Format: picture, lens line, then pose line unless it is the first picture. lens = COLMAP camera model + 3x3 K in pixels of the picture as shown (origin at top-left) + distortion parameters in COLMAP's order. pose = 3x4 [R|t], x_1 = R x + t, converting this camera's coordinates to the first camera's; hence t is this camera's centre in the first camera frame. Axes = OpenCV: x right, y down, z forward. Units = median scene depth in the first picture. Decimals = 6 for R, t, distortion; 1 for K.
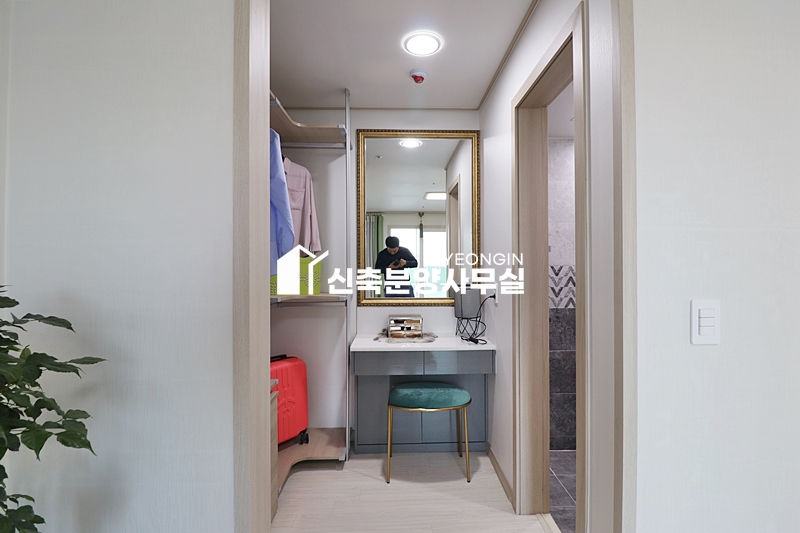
lens RADIAL K [[369.4, 0, 411.9], [0, 369.4, 262.5], [0, 0, 1]] dist [-0.008498, -0.008638]
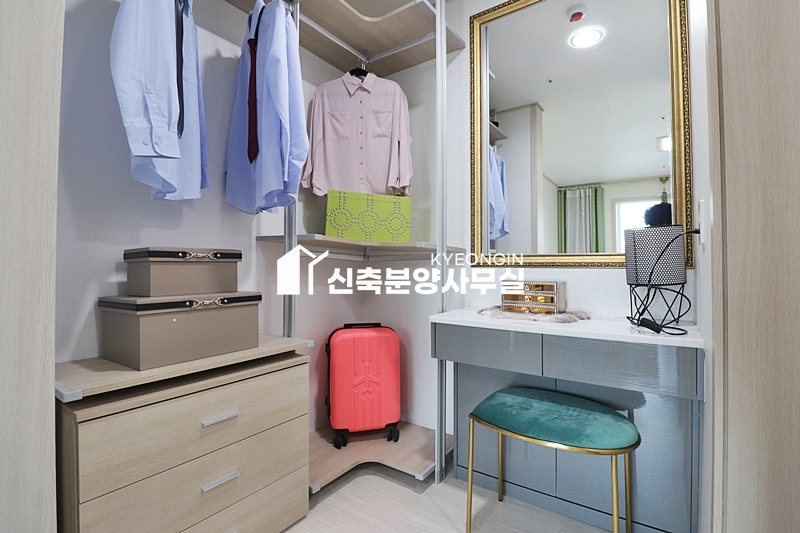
lens RADIAL K [[369.4, 0, 412.4], [0, 369.4, 263.1], [0, 0, 1]] dist [-0.008498, -0.008638]
pose [[0.800362, -0.005389, -0.599493, 0.198896], [0.000346, 0.999964, -0.008527, 0.127842], [0.599518, 0.006618, 0.800334, 0.405506]]
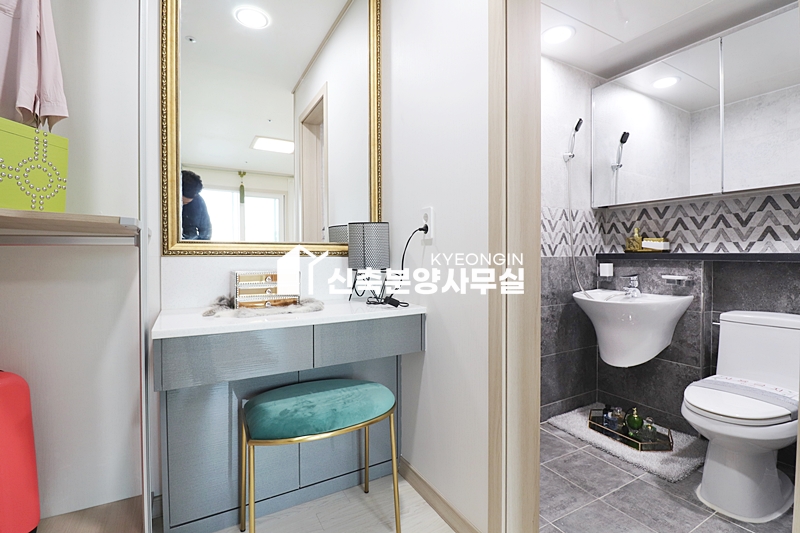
lens RADIAL K [[369.4, 0, 406.8], [0, 369.4, 261.7], [0, 0, 1]] dist [-0.008498, -0.008638]
pose [[0.886689, -0.008760, 0.462283, -0.090315], [-0.002111, 0.999733, 0.022993, 0.124754], [-0.462361, -0.021363, 0.886434, 0.428454]]
